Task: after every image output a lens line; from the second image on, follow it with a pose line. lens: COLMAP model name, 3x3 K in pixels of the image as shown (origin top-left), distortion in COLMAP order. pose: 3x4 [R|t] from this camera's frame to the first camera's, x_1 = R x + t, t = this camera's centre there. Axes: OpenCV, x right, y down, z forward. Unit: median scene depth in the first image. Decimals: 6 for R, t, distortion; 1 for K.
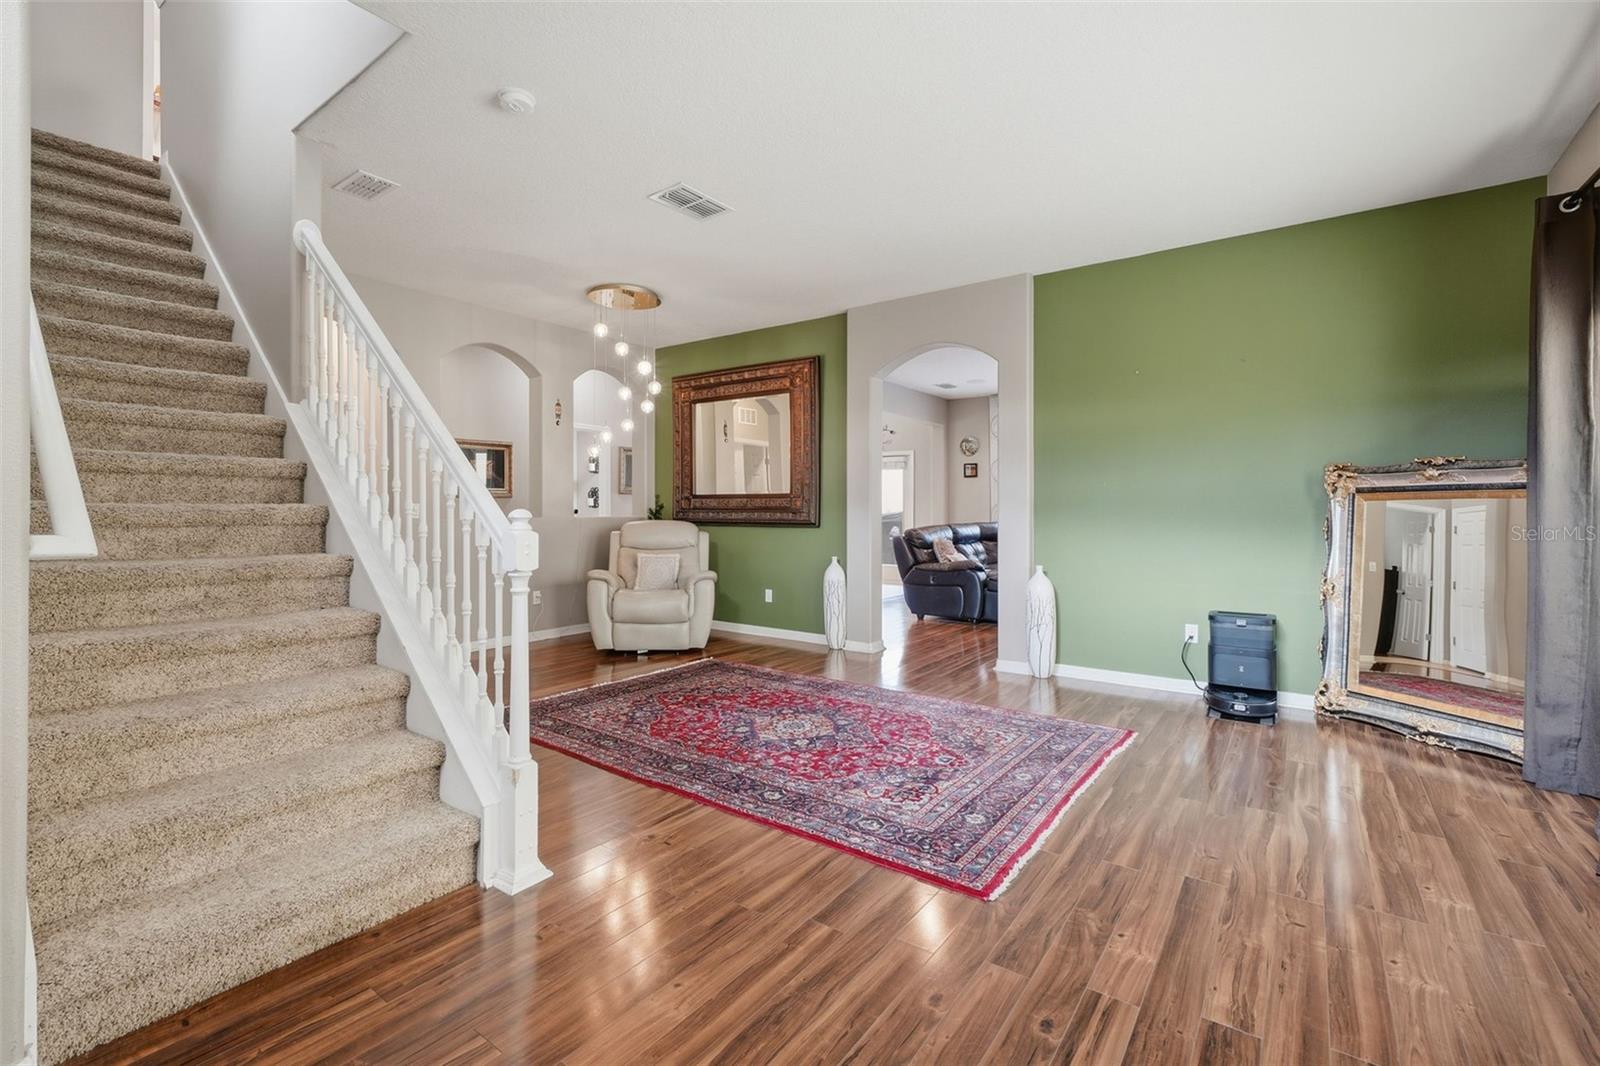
lens RADIAL K [[697.1, 0, 807.5], [0, 697.1, 517.2], [0, 0, 1]] dist [-0.004375, 0.000980]
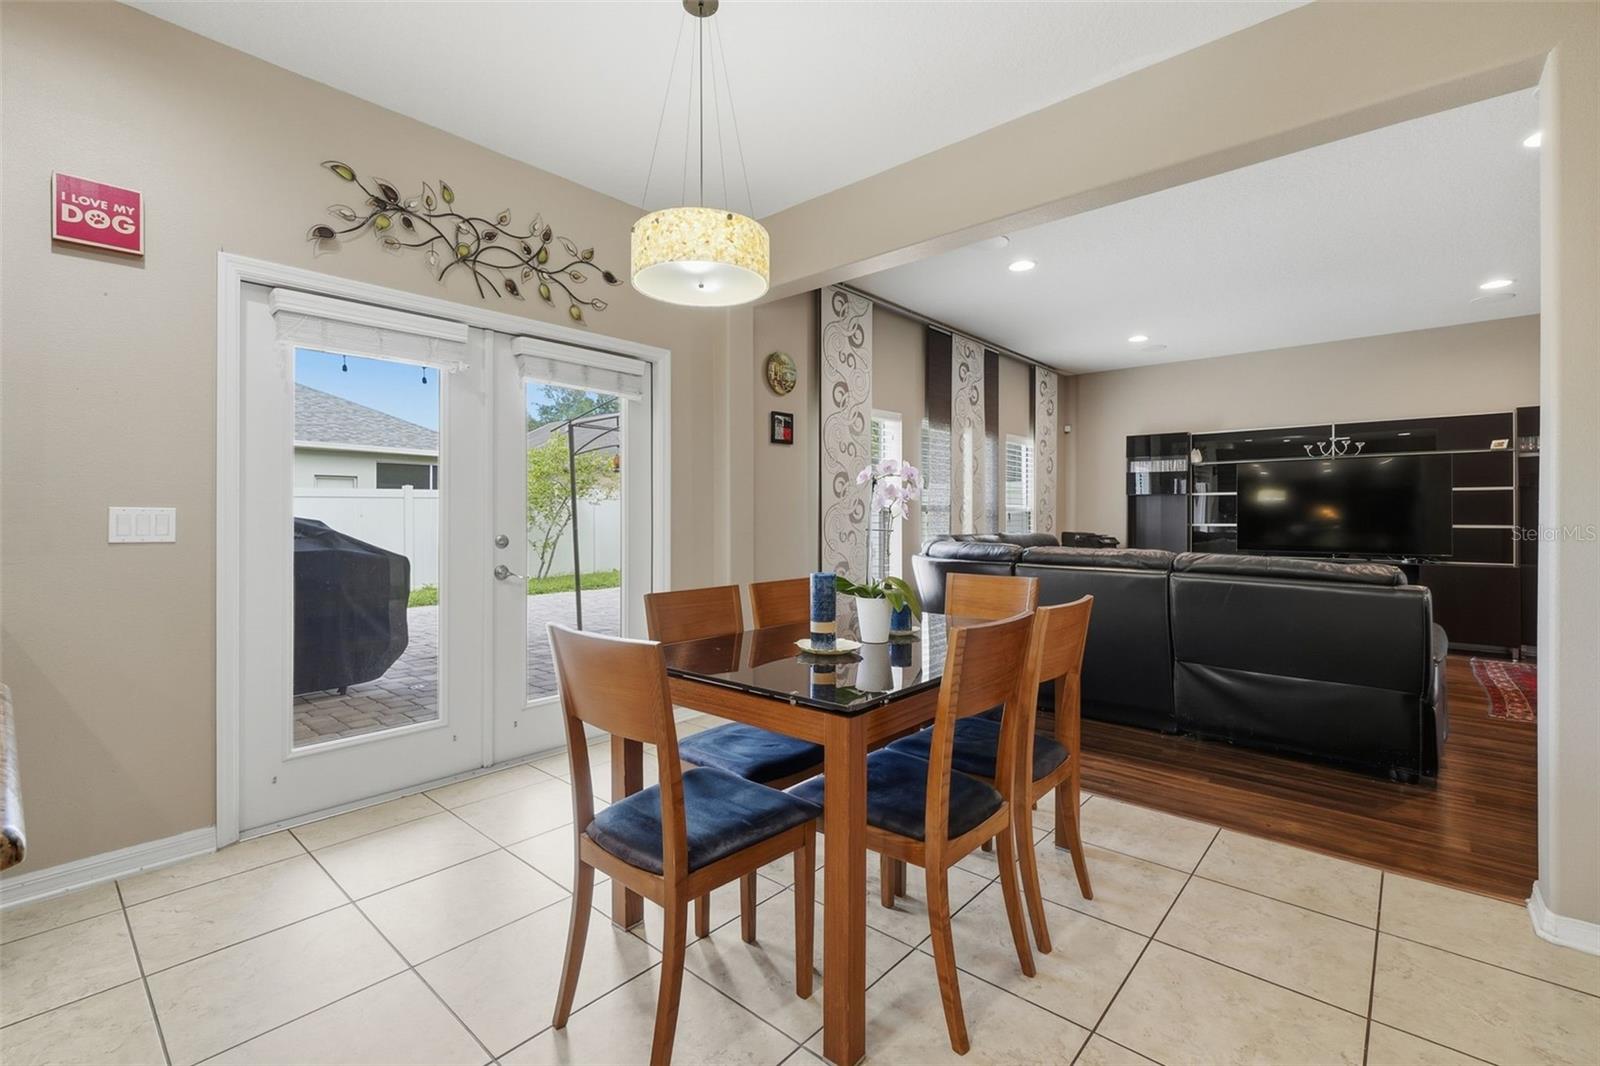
lens RADIAL K [[697.1, 0, 785.1], [0, 697.1, 507.8], [0, 0, 1]] dist [-0.004375, 0.000980]
pose [[0.118361, 0.009148, 0.992929, -0.353629], [0.011499, 0.999878, -0.010582, -0.020641], [-0.992904, 0.012671, 0.118241, 1.632018]]
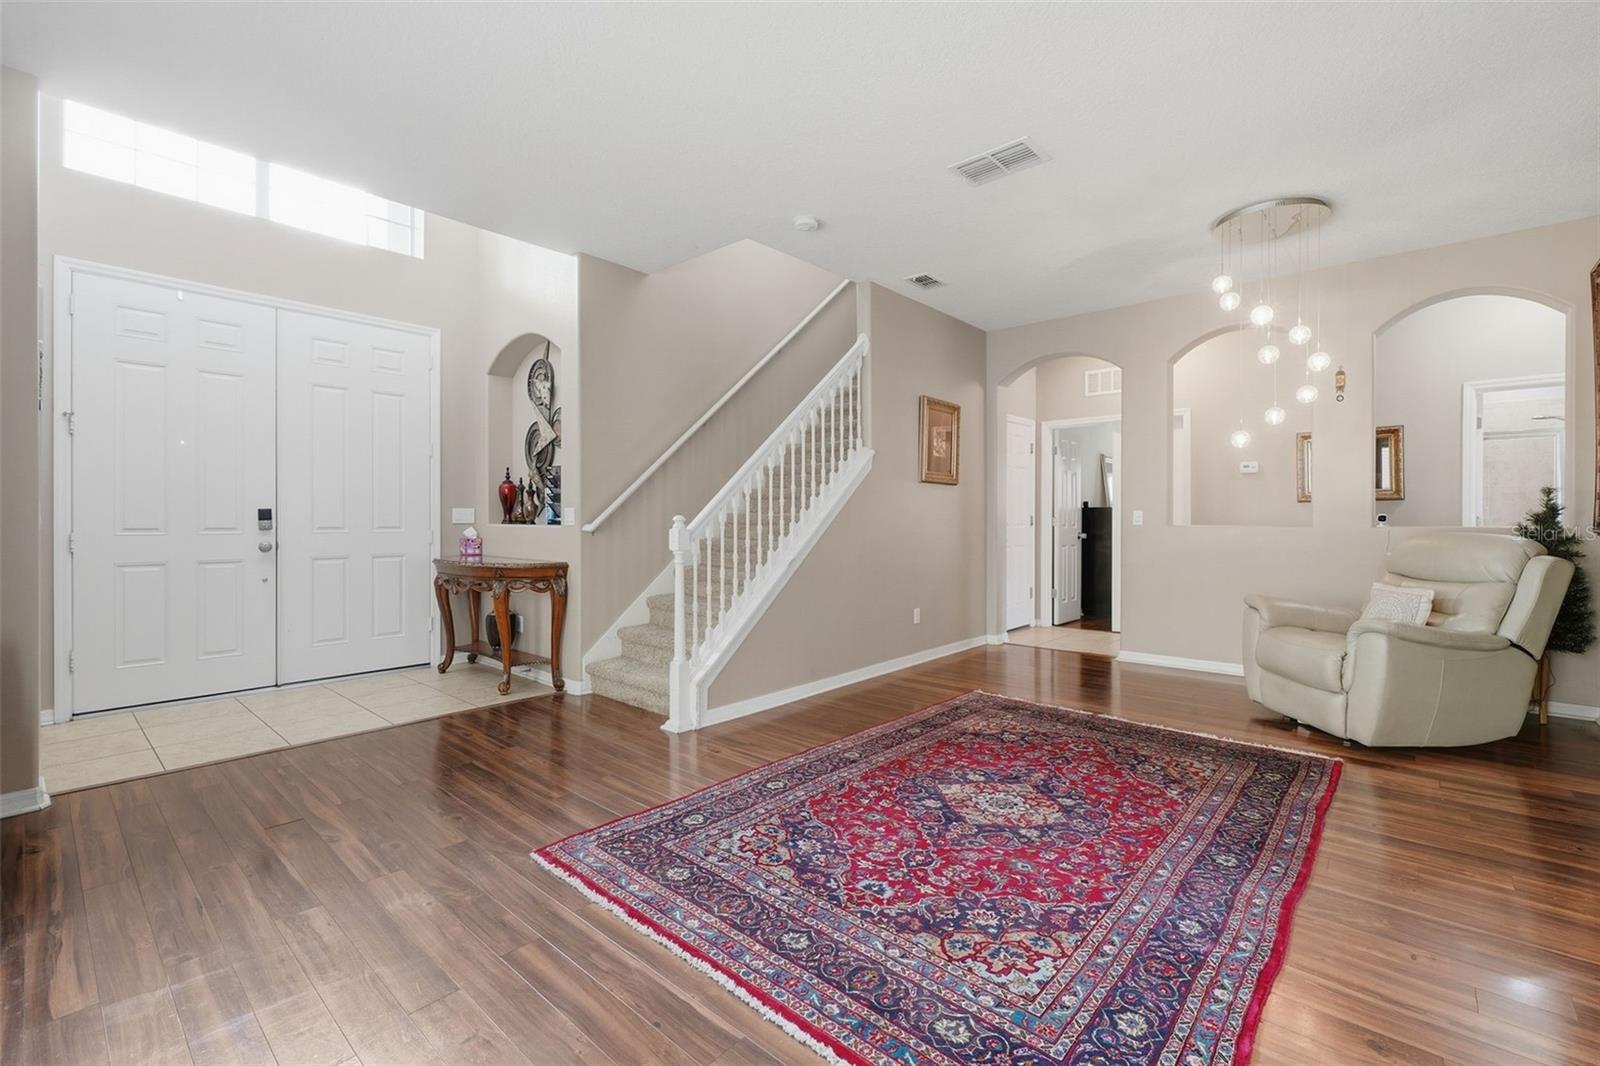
lens RADIAL K [[697.1, 0, 791.1], [0, 697.1, 524.3], [0, 0, 1]] dist [-0.004375, 0.000980]
pose [[-0.110285, 0.008093, -0.993867, 0.456803], [-0.010048, 0.999907, 0.009257, -0.003199], [0.993849, 0.011007, -0.110194, 0.521833]]
